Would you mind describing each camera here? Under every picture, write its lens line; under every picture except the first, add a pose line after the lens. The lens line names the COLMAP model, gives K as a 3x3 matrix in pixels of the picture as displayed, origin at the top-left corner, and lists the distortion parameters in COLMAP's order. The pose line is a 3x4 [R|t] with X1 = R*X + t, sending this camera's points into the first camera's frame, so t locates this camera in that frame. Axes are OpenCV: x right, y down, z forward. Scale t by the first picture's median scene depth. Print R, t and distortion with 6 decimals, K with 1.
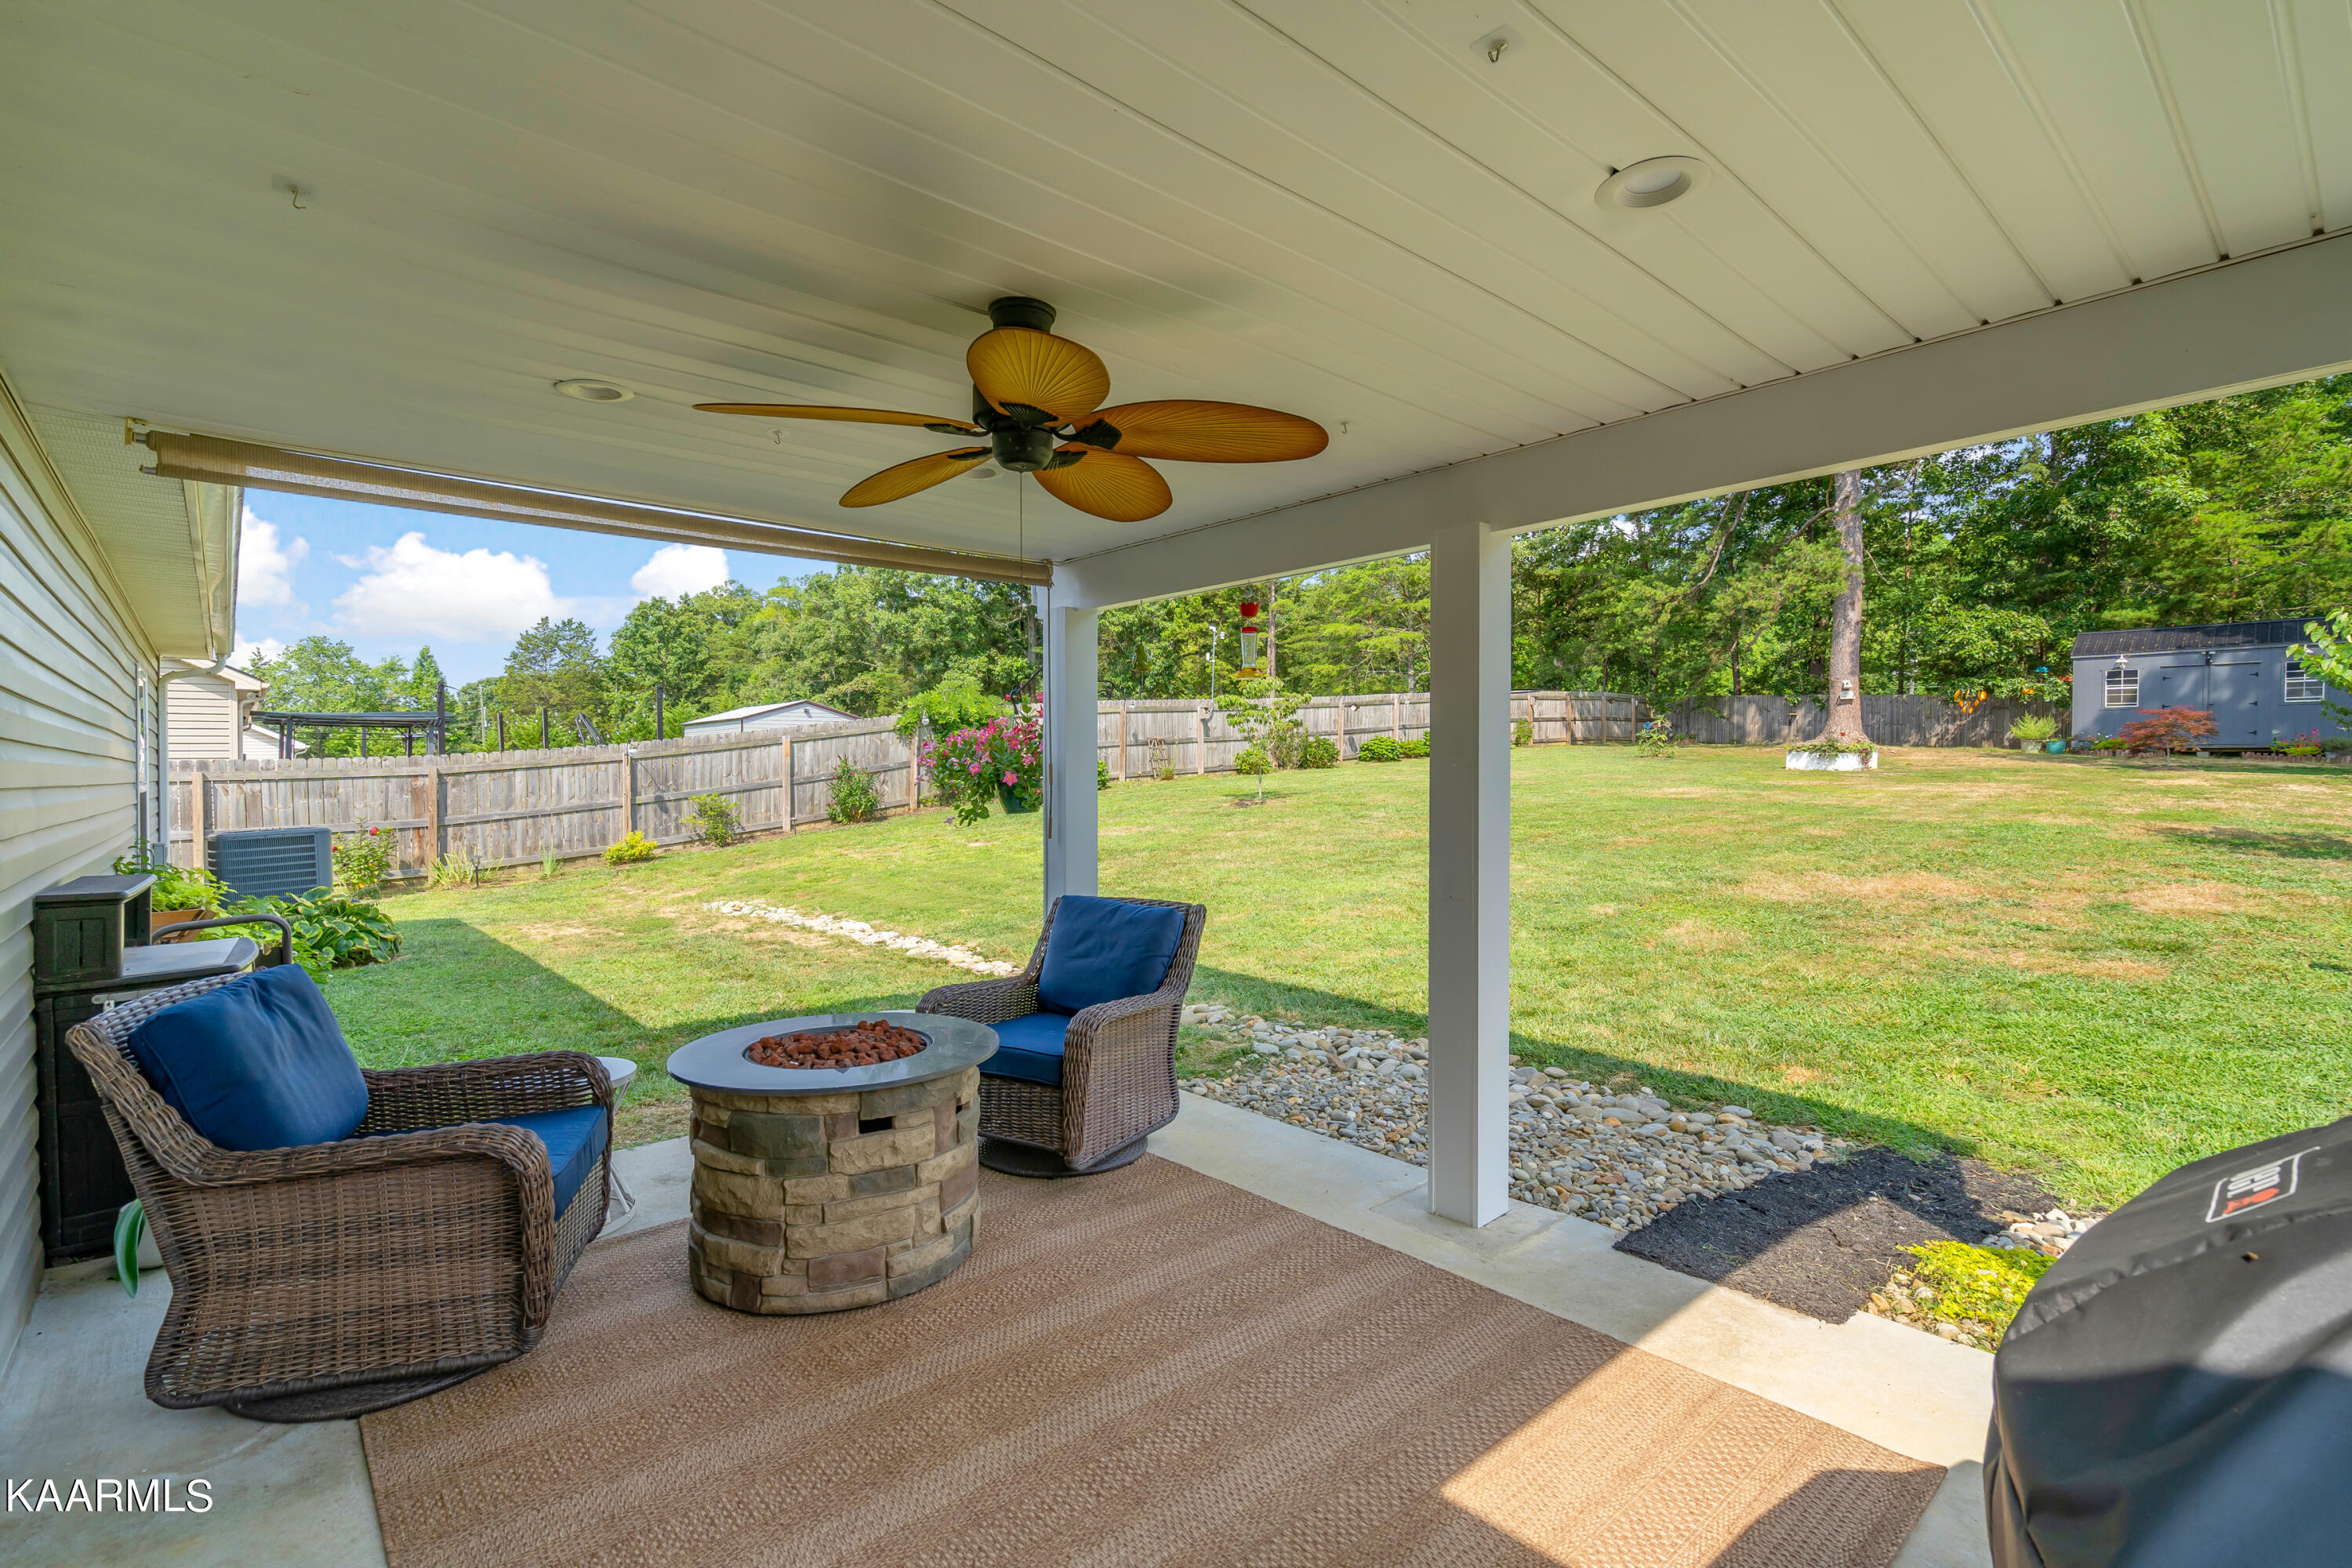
lens RADIAL K [[1072.0, 0, 1149.8], [0, 1072.0, 791.4], [0, 0, 1]] dist [0.000092, 0.000816]
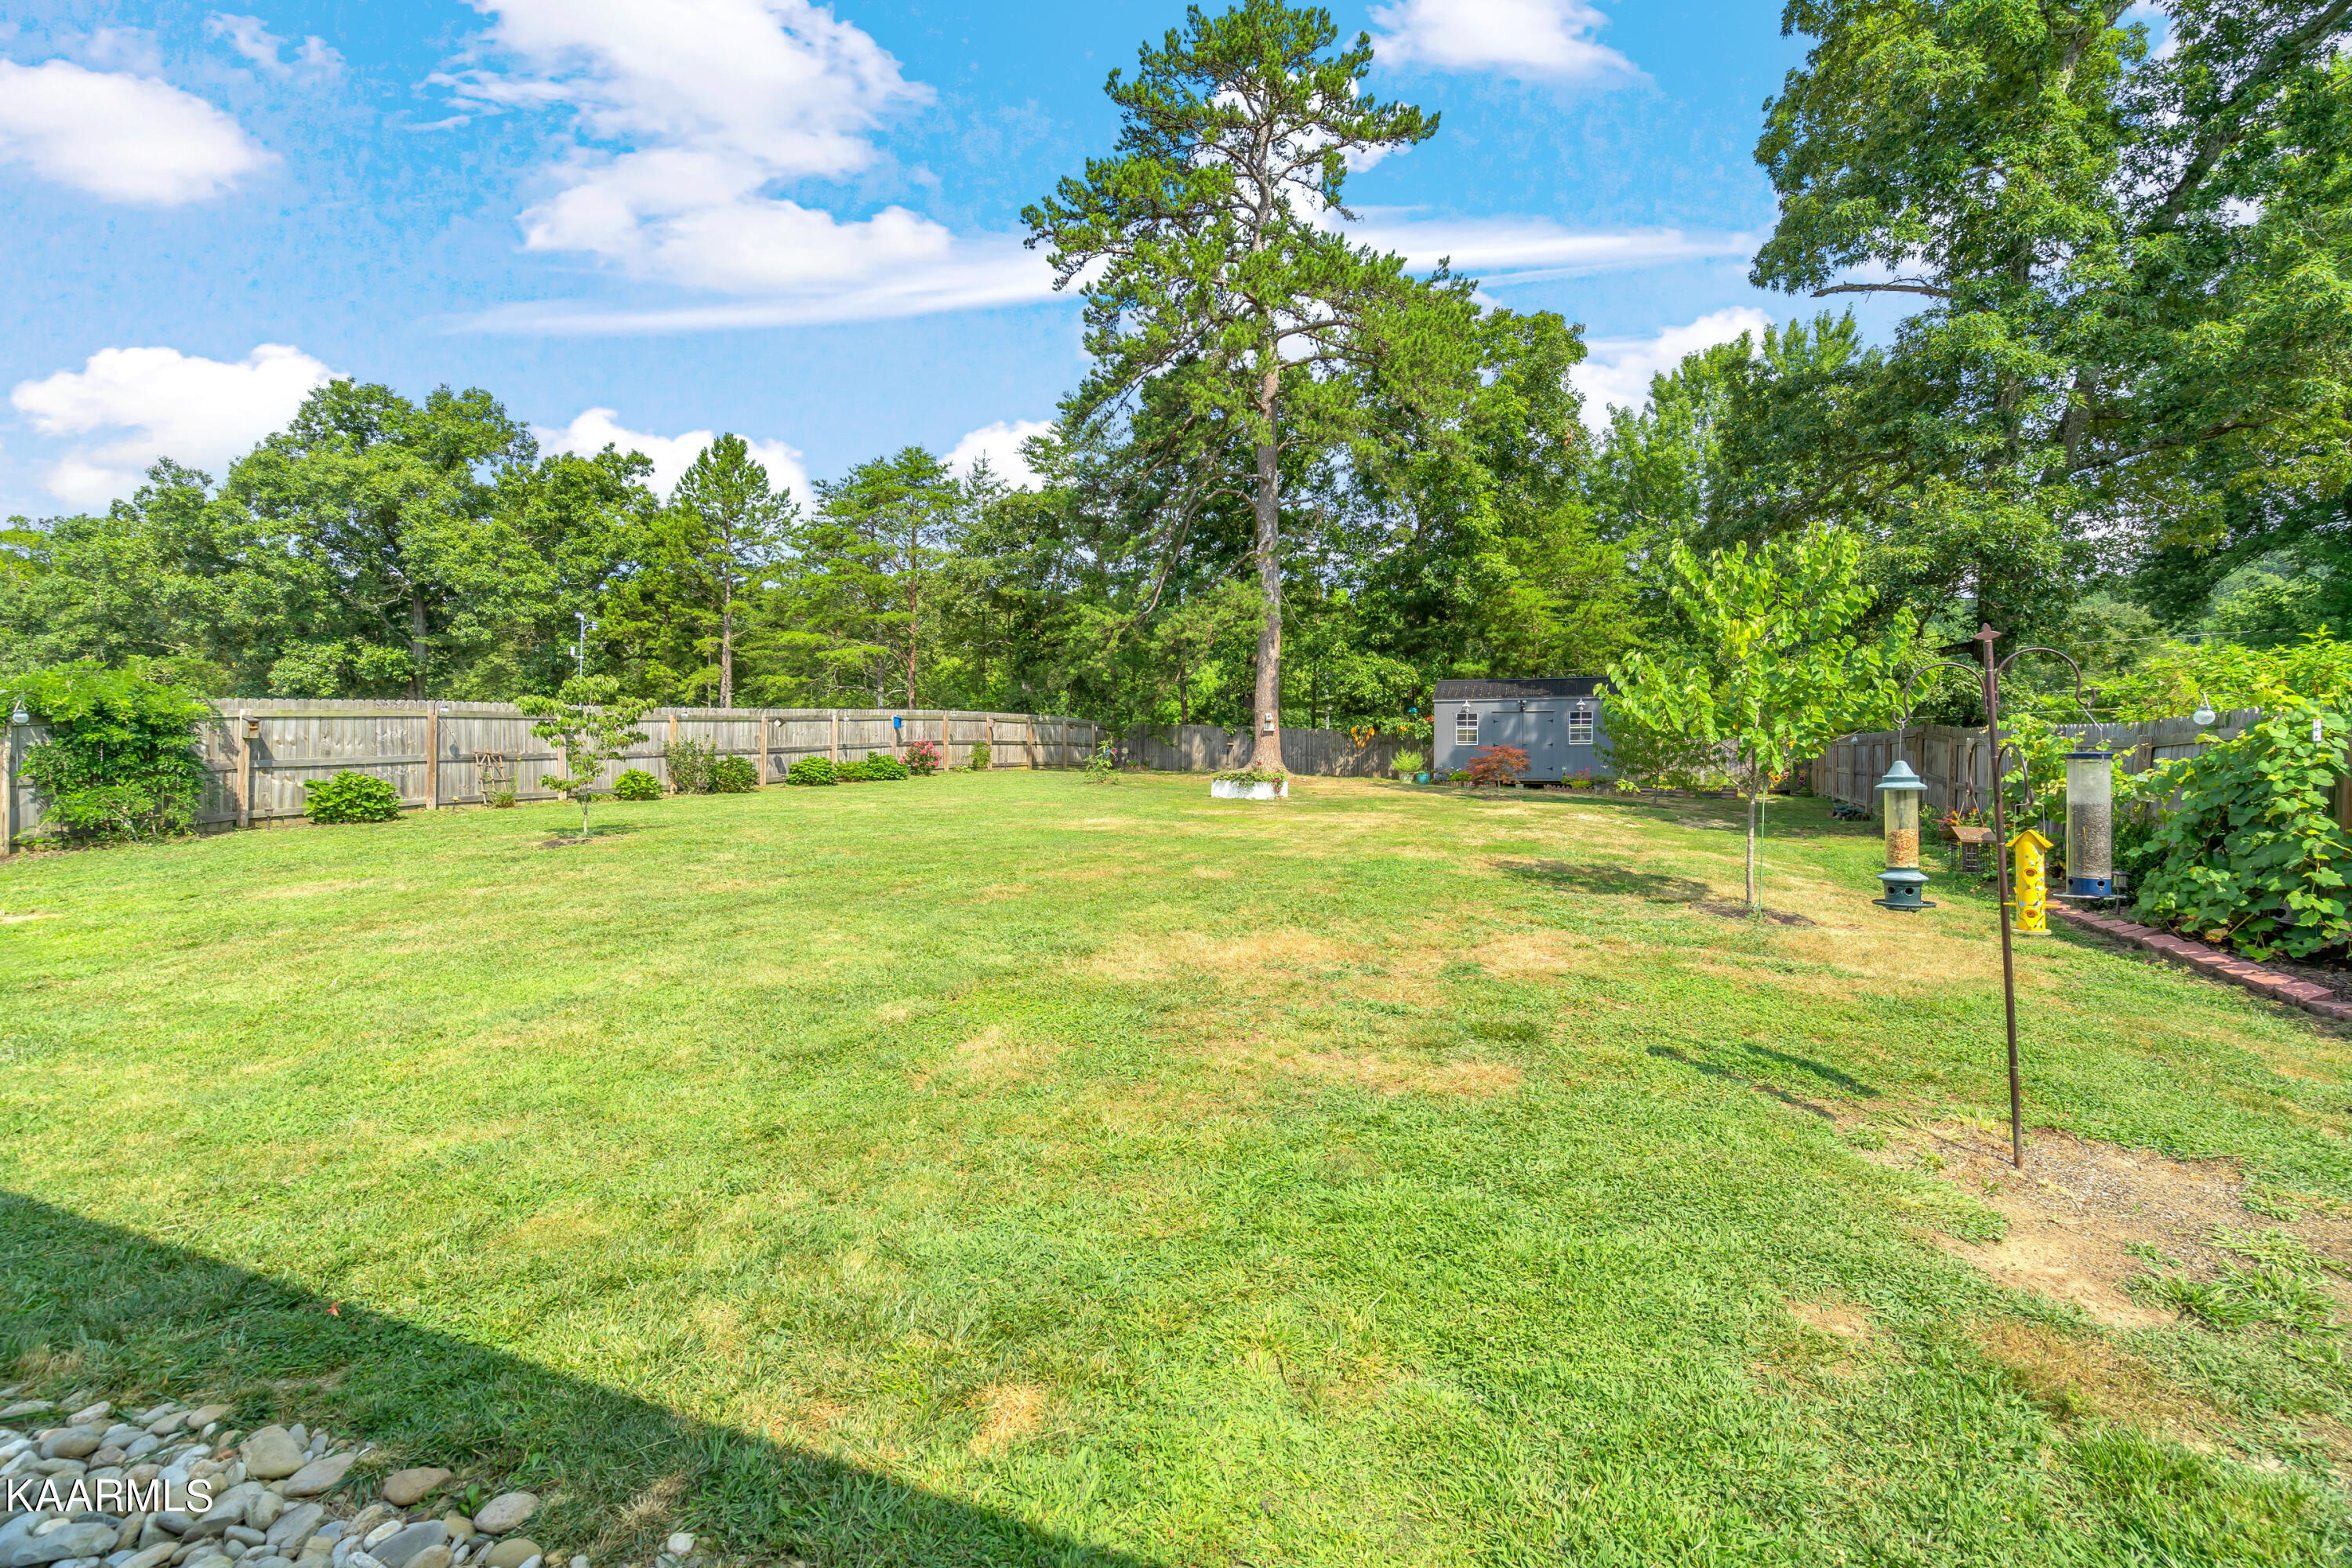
lens RADIAL K [[1082.2, 0, 1162.2], [0, 1082.2, 771.0], [0, 0, 1]] dist [-0.002495, 0.000802]
pose [[0.895297, 0.015076, 0.445215, 0.075552], [0.002365, 0.999252, -0.038592, -0.004906], [-0.445464, 0.035604, 0.894591, 0.084508]]
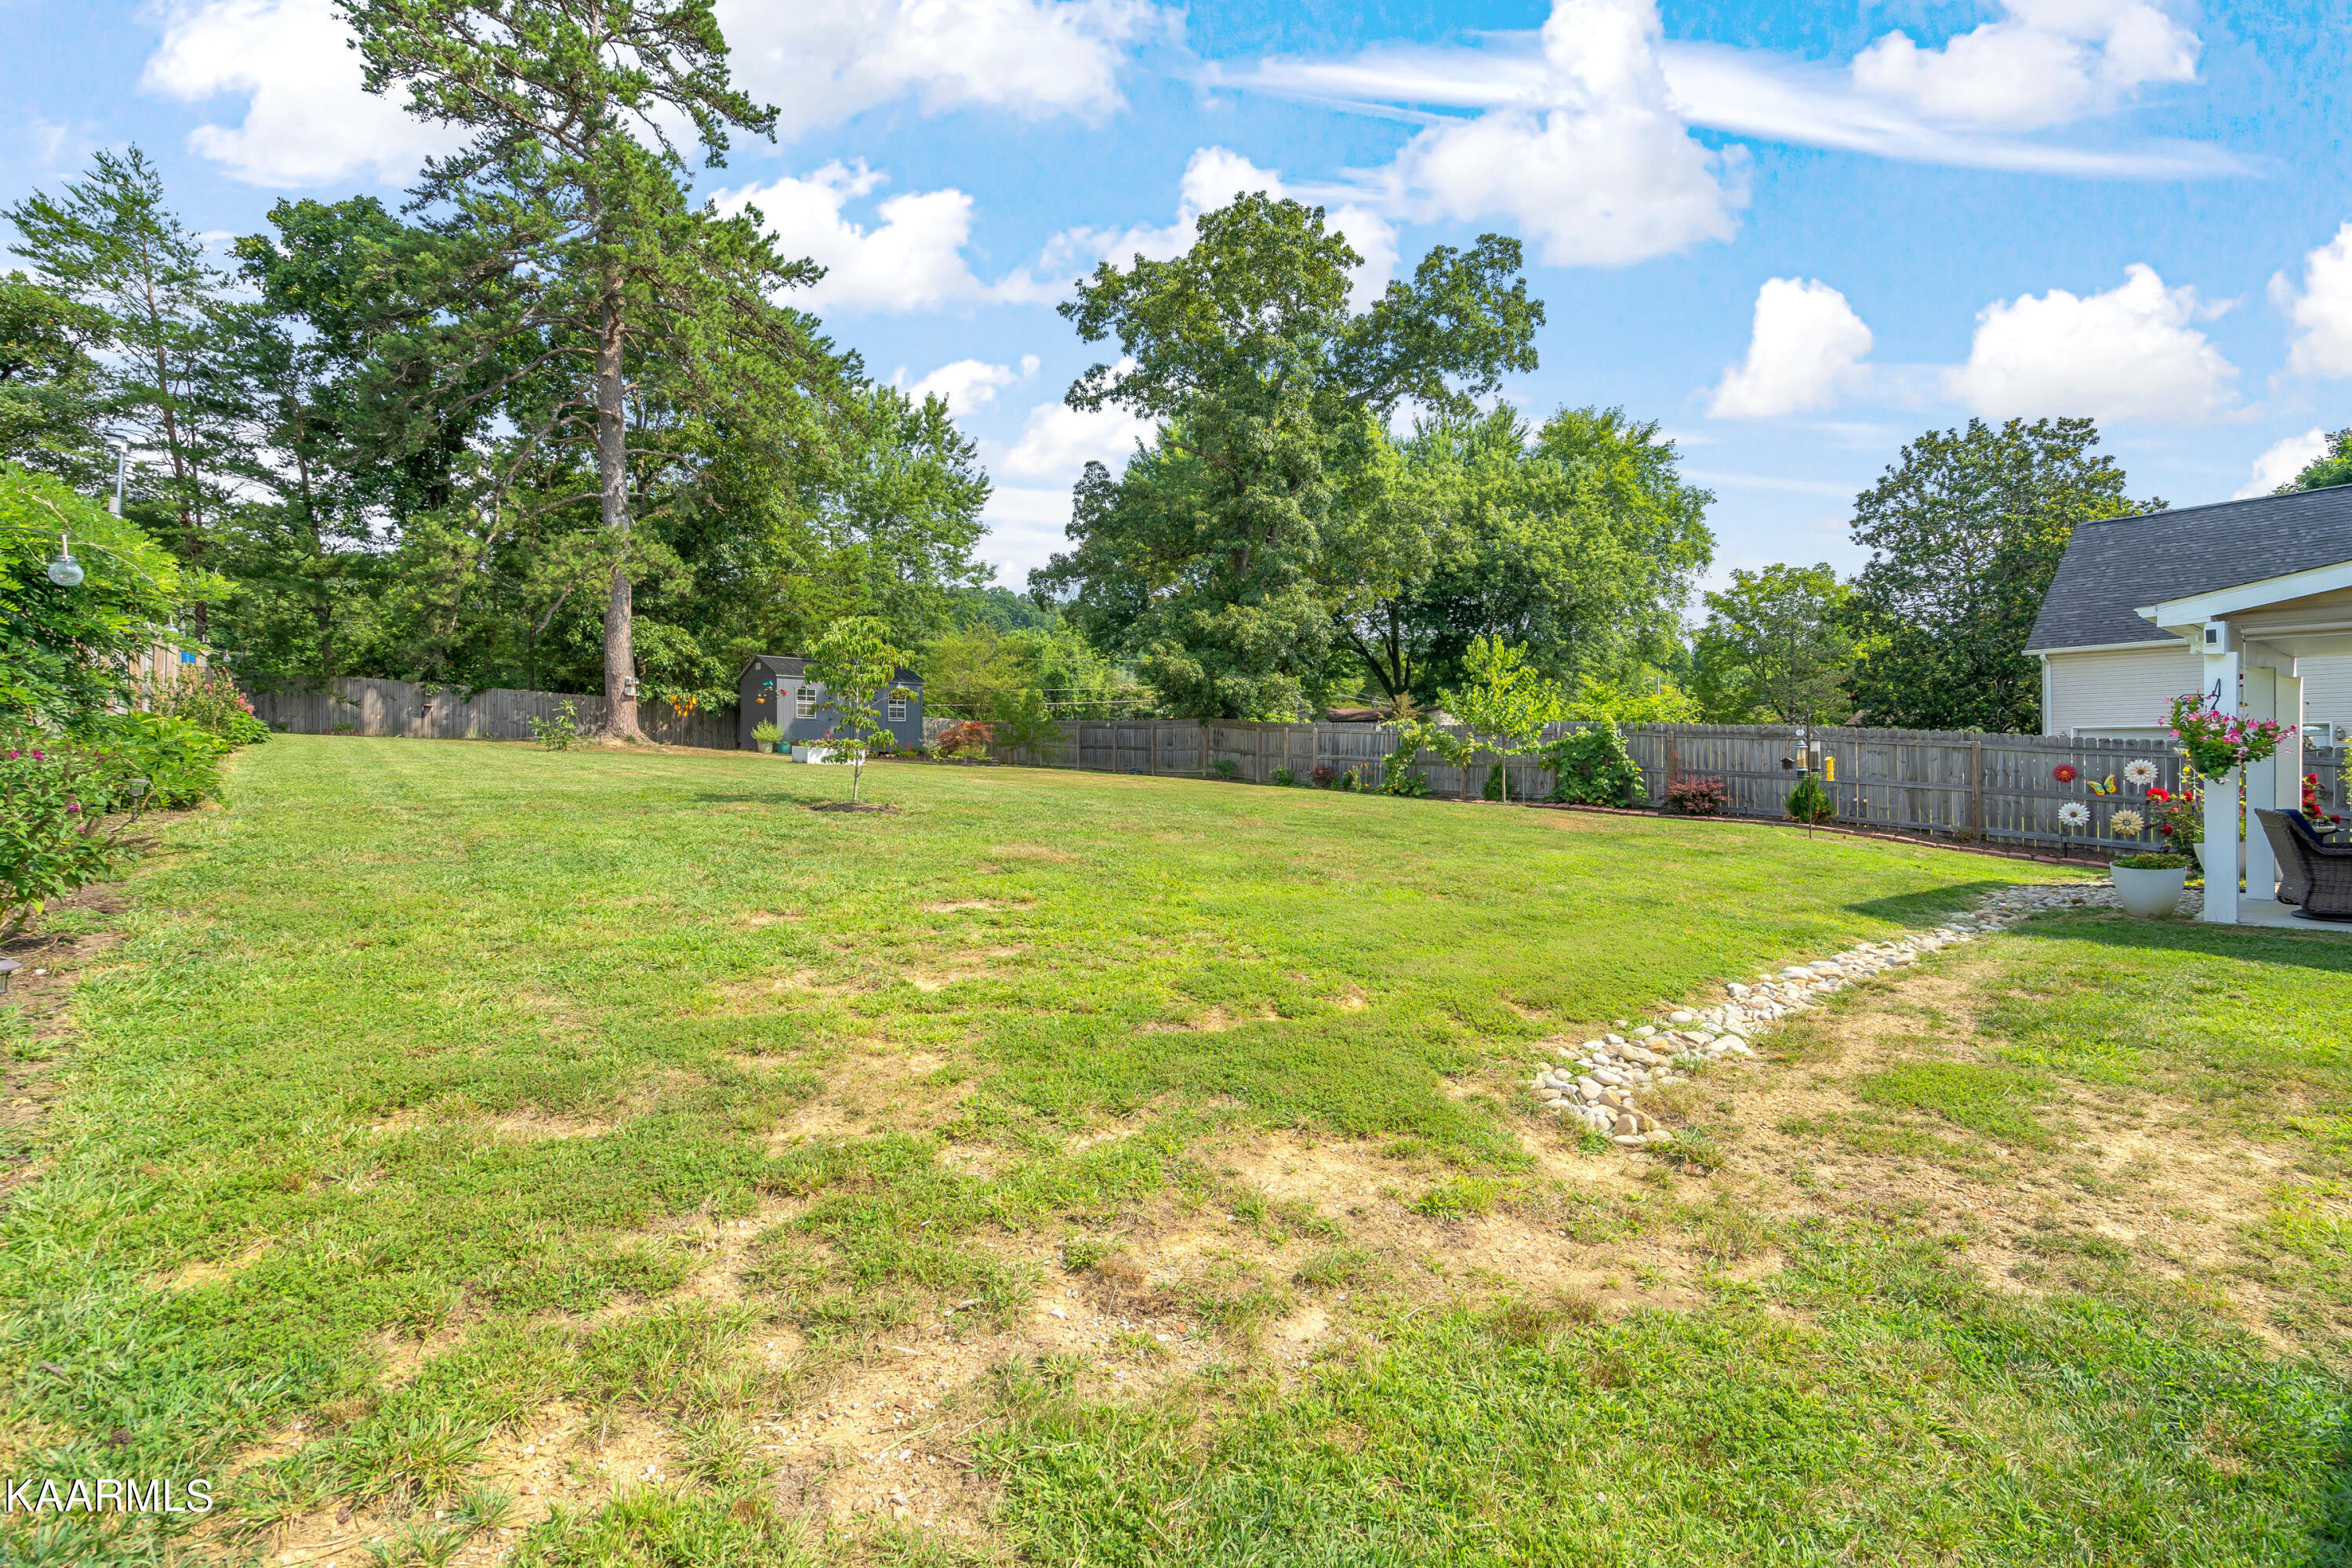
lens RADIAL K [[1089.7, 0, 1199.7], [0, 1089.7, 777.9], [0, 0, 1]] dist [-0.003645, 0.000326]
pose [[0.002693, -0.004810, 0.999985, -0.334246], [0.028879, 0.999572, 0.004731, -0.000833], [-0.999579, 0.028866, 0.002830, 0.467256]]
